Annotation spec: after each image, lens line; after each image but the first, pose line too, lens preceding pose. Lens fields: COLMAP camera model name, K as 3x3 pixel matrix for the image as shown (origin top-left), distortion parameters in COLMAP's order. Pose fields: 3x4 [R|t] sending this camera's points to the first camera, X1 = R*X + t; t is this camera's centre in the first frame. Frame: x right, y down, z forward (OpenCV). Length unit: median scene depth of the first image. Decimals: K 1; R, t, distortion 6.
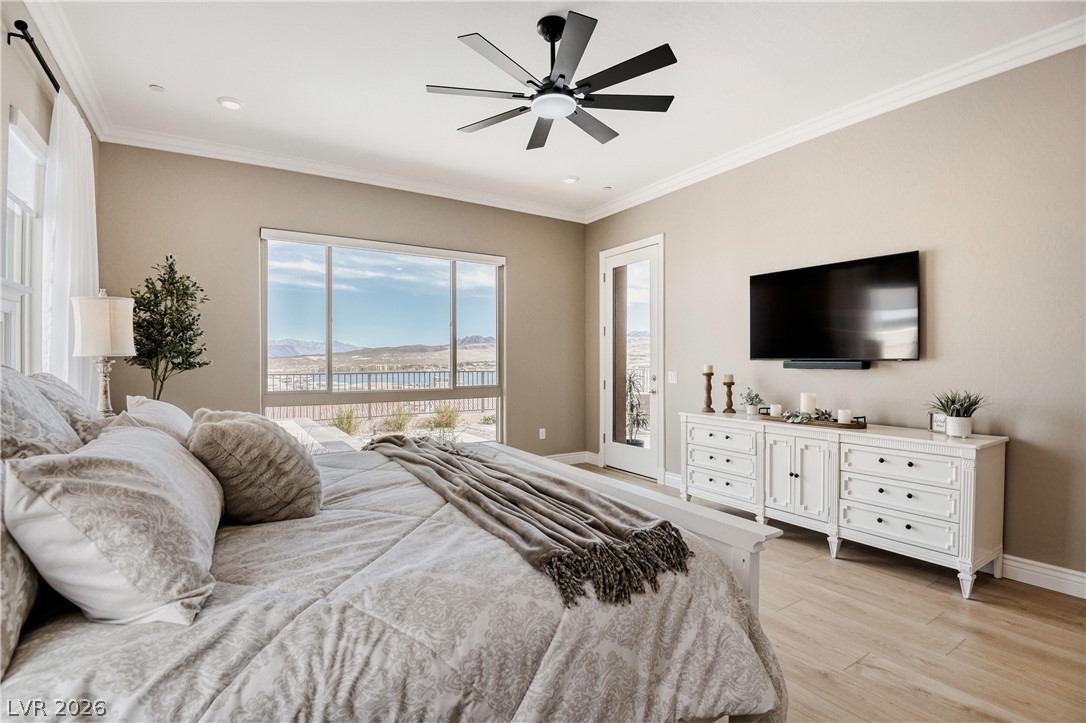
lens RADIAL K [[508.1, 0, 542.3], [0, 508.1, 358.5], [0, 0, 1]] dist [0.027919, -0.028038]
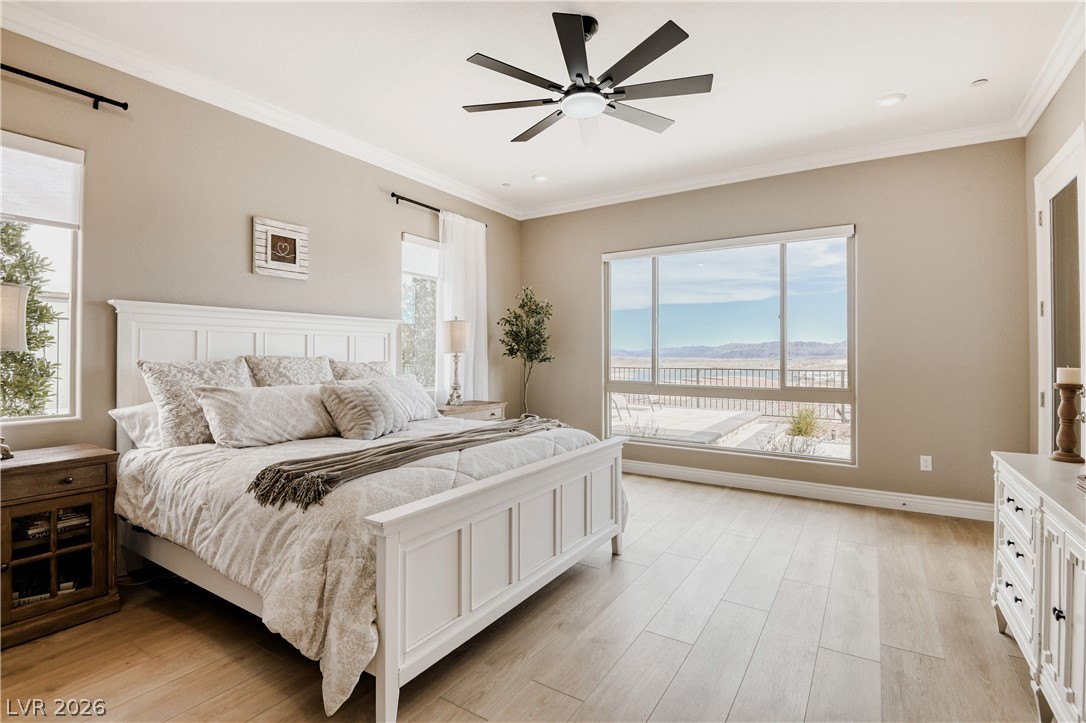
lens RADIAL K [[513.7, 0, 541.2], [0, 513.7, 351.8], [0, 0, 1]] dist [0.003835, -0.016692]
pose [[0.423144, -0.002803, -0.906058, 0.612488], [-0.001192, 0.999993, -0.003650, -0.001856], [0.906062, 0.002624, 0.423137, 0.336024]]
